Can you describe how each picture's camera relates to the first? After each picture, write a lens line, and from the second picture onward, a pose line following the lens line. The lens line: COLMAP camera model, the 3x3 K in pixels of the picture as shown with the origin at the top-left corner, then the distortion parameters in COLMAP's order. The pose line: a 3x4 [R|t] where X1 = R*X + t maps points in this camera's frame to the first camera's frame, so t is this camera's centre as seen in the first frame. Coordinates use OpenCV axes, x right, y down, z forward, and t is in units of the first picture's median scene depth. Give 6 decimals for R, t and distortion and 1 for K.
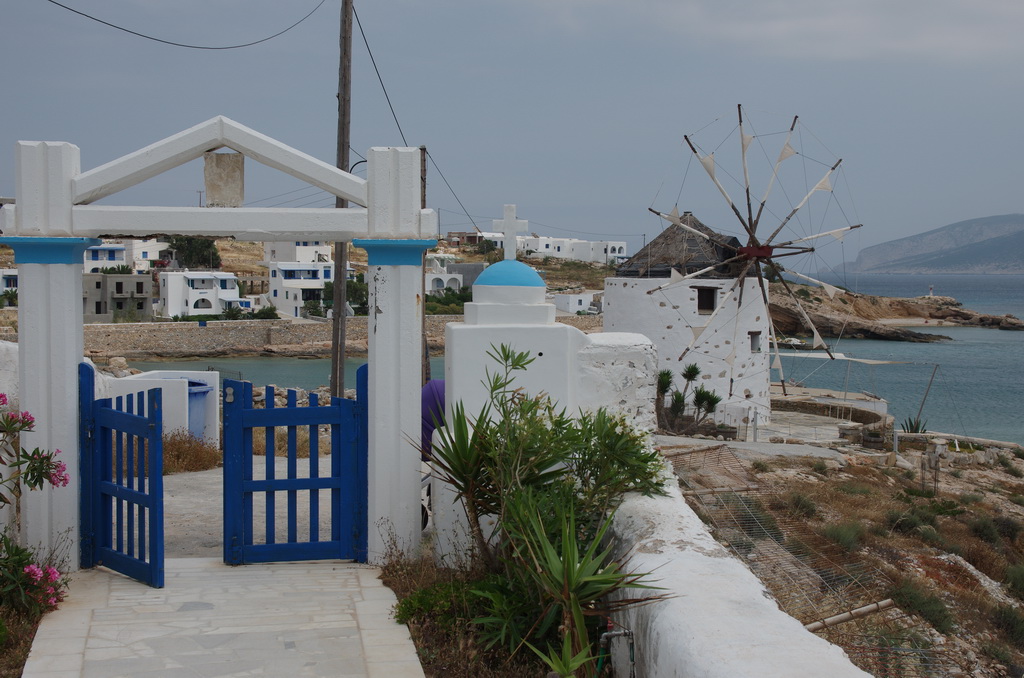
lens RADIAL K [[1452.2, 0, 512.0], [0, 1452.2, 339.0], [0, 0, 1]] dist [0.012505, 0.030694]
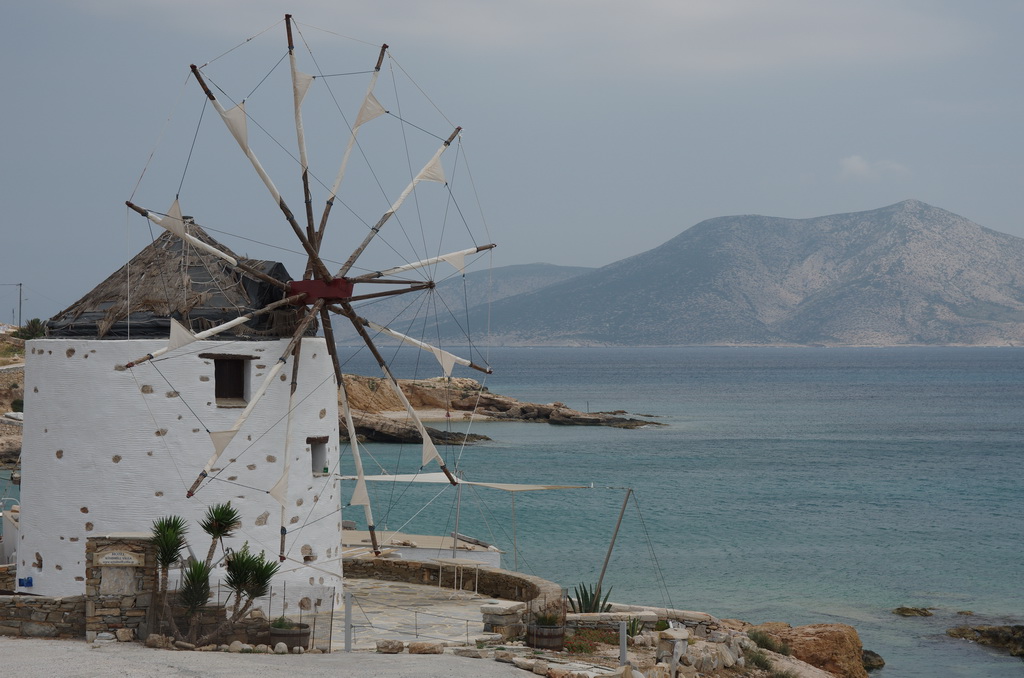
lens RADIAL K [[2118.2, 0, 512.0], [0, 2118.2, 339.0], [0, 0, 1]] dist [0.241747, 0.054931]
pose [[0.947769, -0.004426, 0.318926, -0.016897], [0.020221, 0.998726, -0.046232, -0.003748], [-0.318315, 0.050266, 0.946651, 0.229530]]
